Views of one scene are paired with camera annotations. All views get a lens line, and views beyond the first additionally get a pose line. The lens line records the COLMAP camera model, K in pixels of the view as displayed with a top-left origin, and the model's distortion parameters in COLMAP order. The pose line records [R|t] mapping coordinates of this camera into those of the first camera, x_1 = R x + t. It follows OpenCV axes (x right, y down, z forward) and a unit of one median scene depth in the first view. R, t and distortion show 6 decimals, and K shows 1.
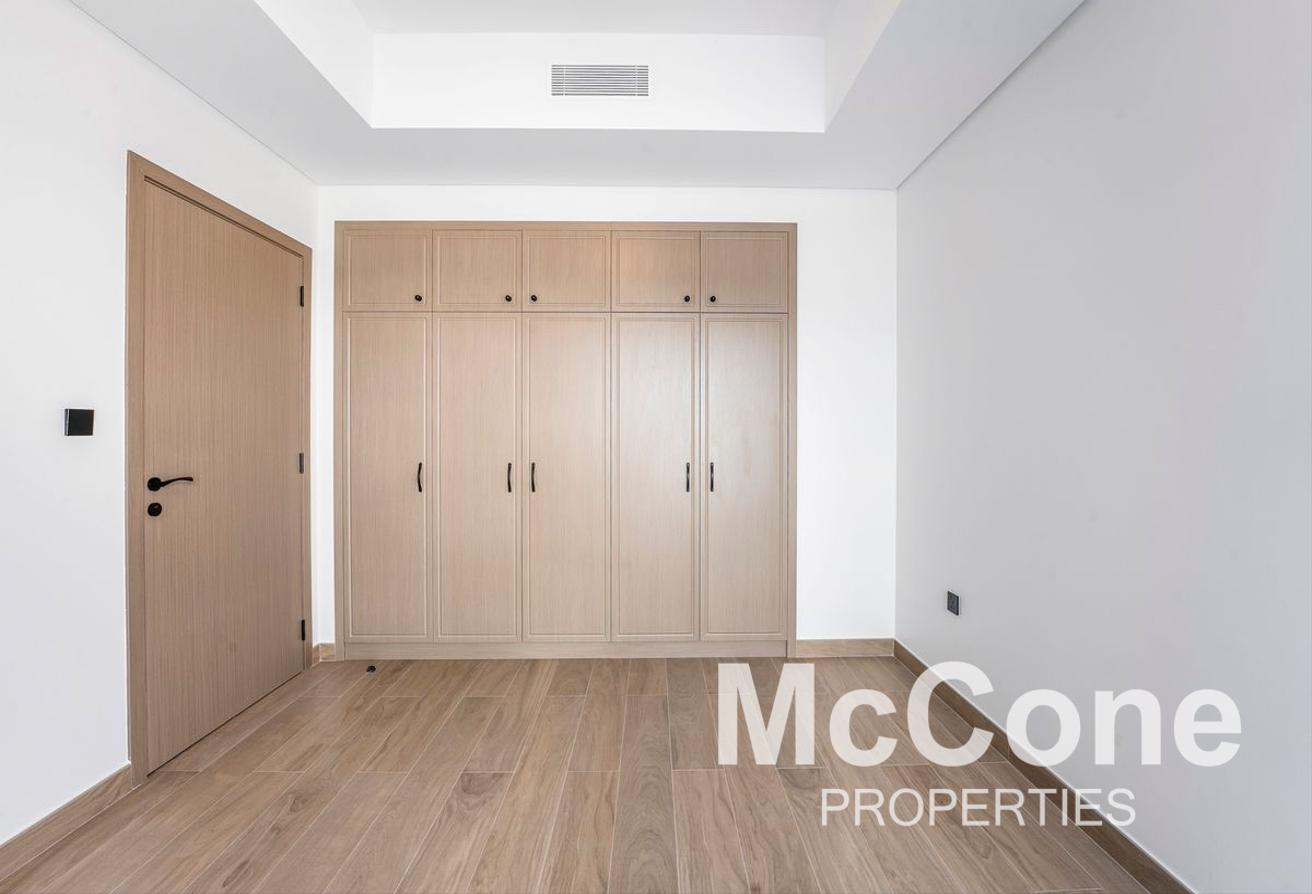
lens RADIAL K [[563.1, 0, 681.0], [0, 563.1, 430.6], [0, 0, 1]] dist [-0.008594, 0.000242]
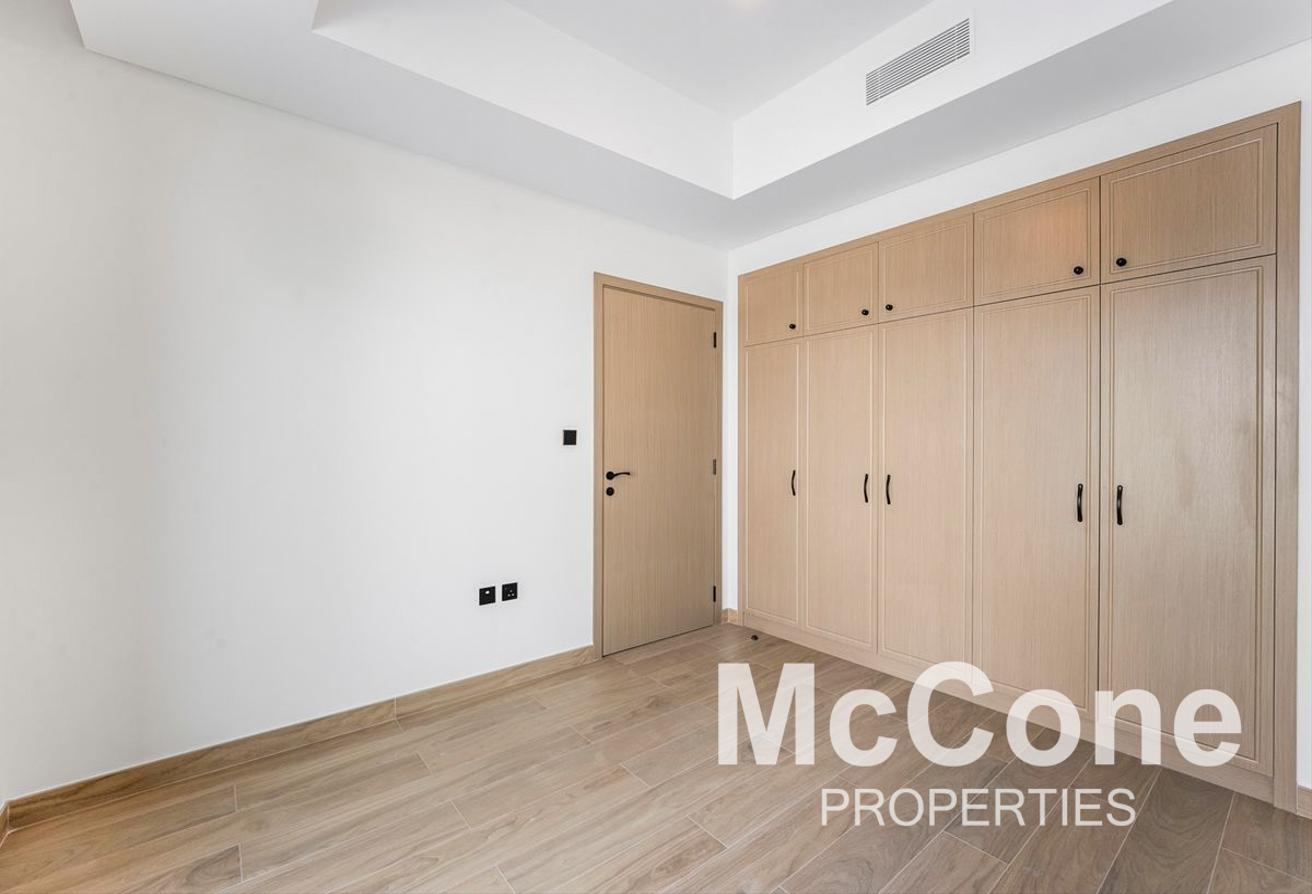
lens RADIAL K [[563.1, 0, 652.3], [0, 563.1, 442.9], [0, 0, 1]] dist [-0.008594, 0.000242]
pose [[0.612757, -0.000035, -0.790272, 0.277001], [0.000499, 1.000000, 0.000342, 0.001089], [0.790272, -0.000604, 0.612757, 0.076317]]
